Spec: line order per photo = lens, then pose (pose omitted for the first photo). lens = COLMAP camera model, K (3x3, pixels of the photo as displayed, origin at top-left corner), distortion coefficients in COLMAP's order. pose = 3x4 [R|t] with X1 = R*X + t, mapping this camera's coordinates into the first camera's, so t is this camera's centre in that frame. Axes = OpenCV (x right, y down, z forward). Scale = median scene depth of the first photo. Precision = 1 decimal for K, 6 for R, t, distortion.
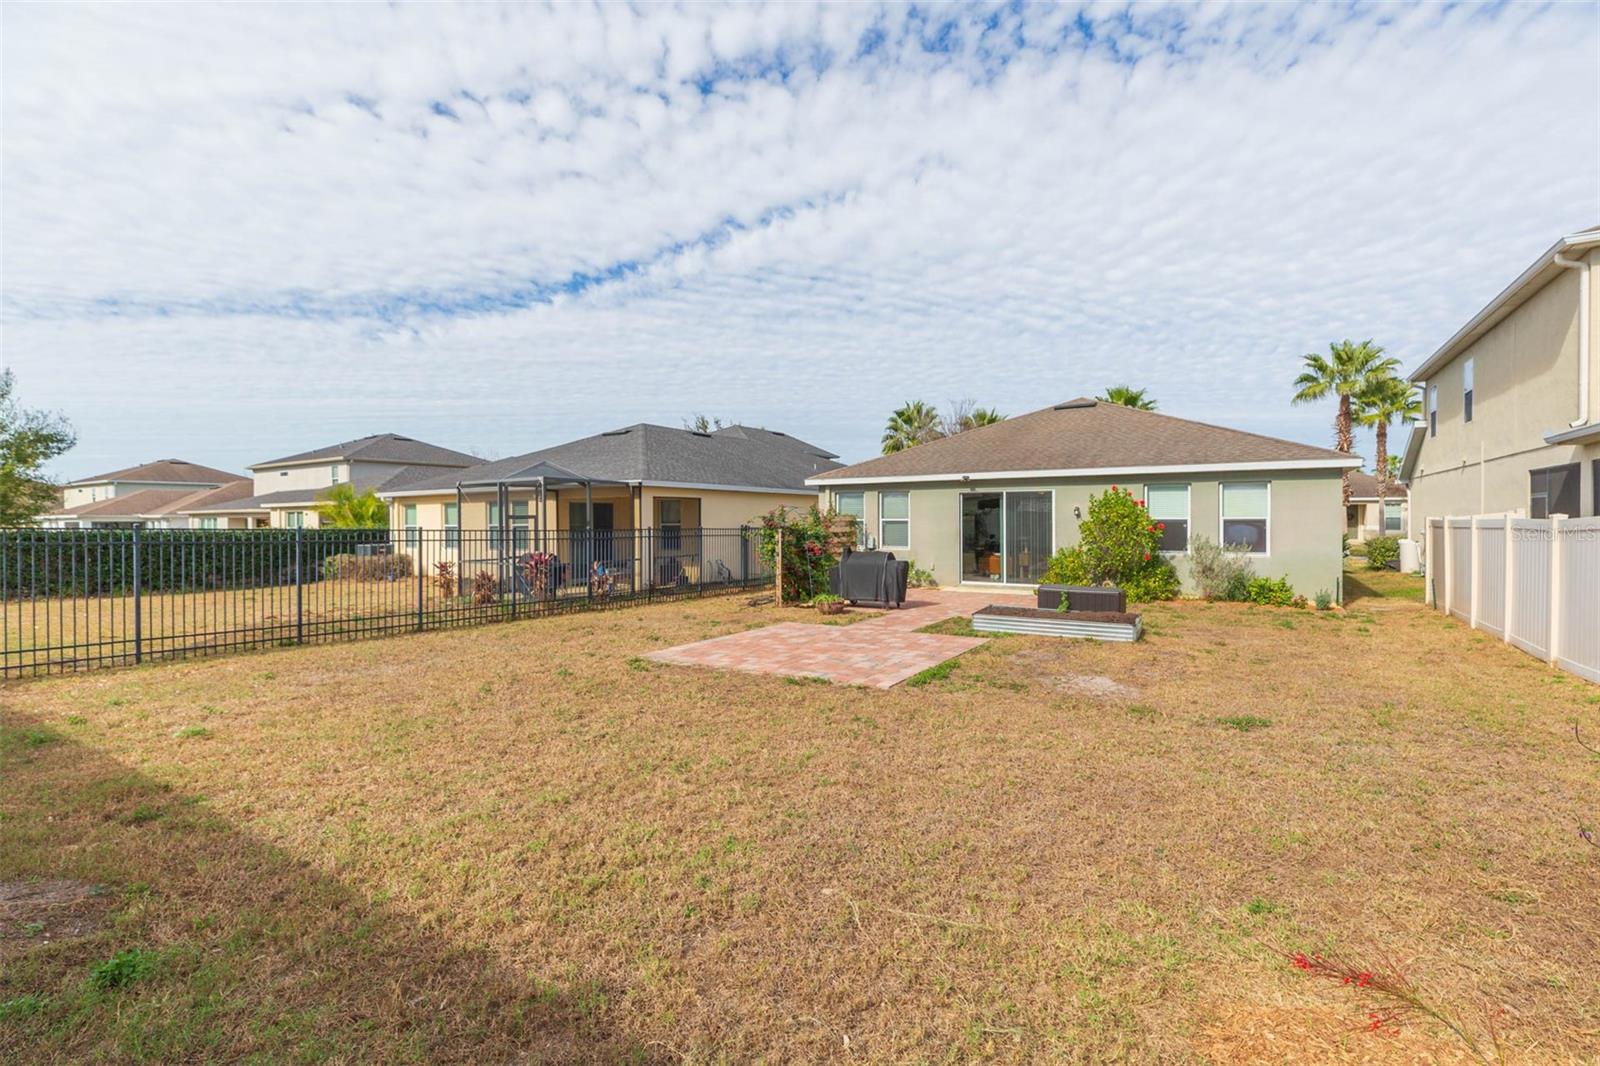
lens RADIAL K [[721.0, 0, 803.8], [0, 721.0, 536.0], [0, 0, 1]] dist [0.003308, -0.000019]
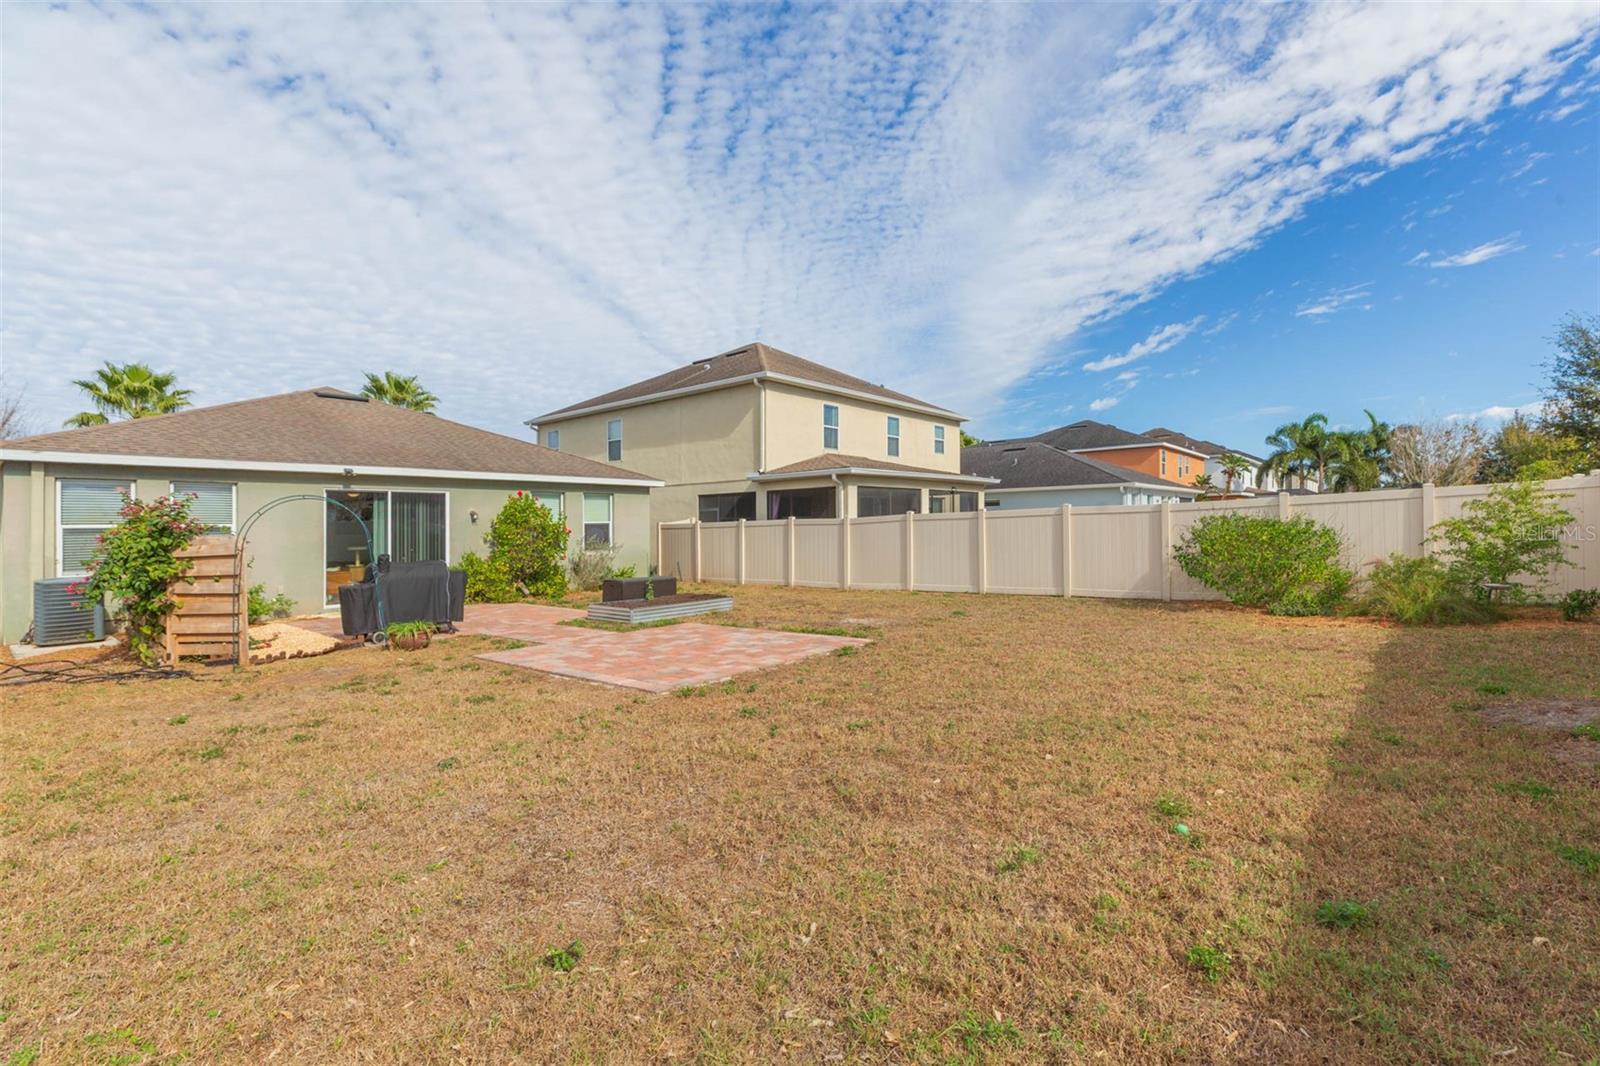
lens RADIAL K [[721.0, 0, 803.8], [0, 721.0, 536.0], [0, 0, 1]] dist [0.003308, -0.000019]
pose [[0.124582, -0.009095, 0.992168, -0.475753], [0.042132, 0.999105, 0.003869, 0.007054], [-0.991314, 0.041320, 0.124853, 0.401866]]
